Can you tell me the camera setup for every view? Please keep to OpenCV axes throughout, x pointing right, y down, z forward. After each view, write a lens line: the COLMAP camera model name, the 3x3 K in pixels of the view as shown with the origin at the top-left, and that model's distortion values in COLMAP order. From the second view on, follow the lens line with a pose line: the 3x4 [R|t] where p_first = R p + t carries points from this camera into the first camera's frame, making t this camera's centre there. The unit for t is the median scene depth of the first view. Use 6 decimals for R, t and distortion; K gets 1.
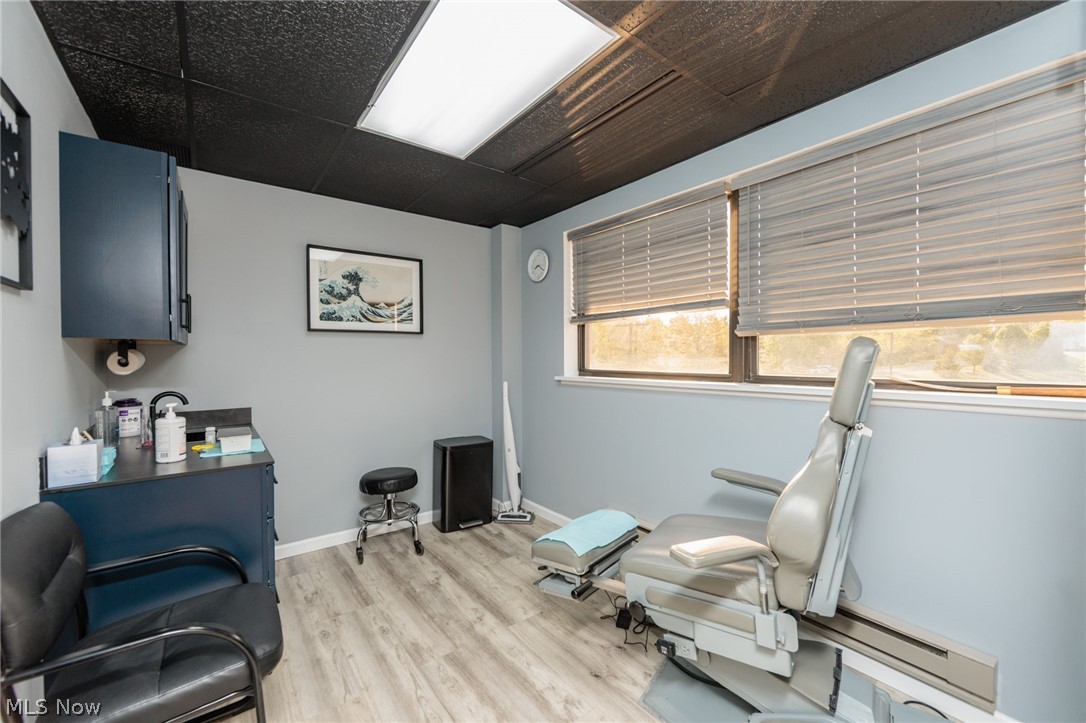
lens RADIAL K [[425.8, 0, 551.0], [0, 425.8, 358.4], [0, 0, 1]] dist [-0.006774, -0.000119]
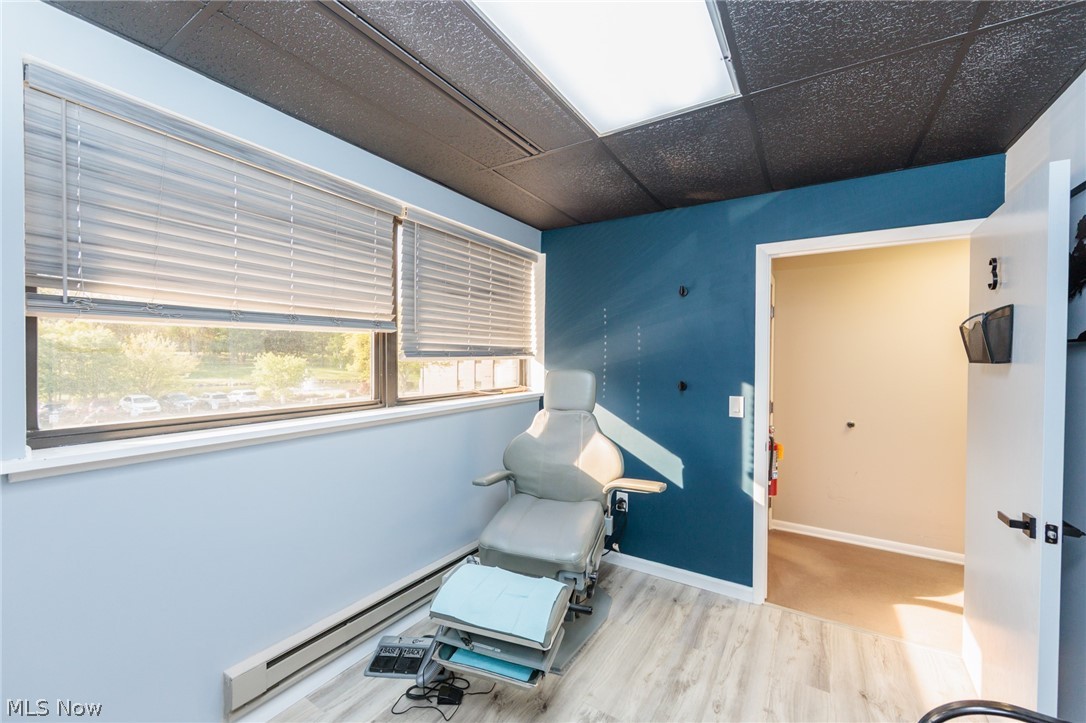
lens RADIAL K [[425.8, 0, 538.8], [0, 425.8, 364.3], [0, 0, 1]] dist [-0.006774, -0.000119]
pose [[-0.345374, -0.008635, 0.938425, -0.399336], [0.013506, 0.999808, 0.014171, -0.034760], [-0.938368, 0.017569, -0.345191, 0.658471]]
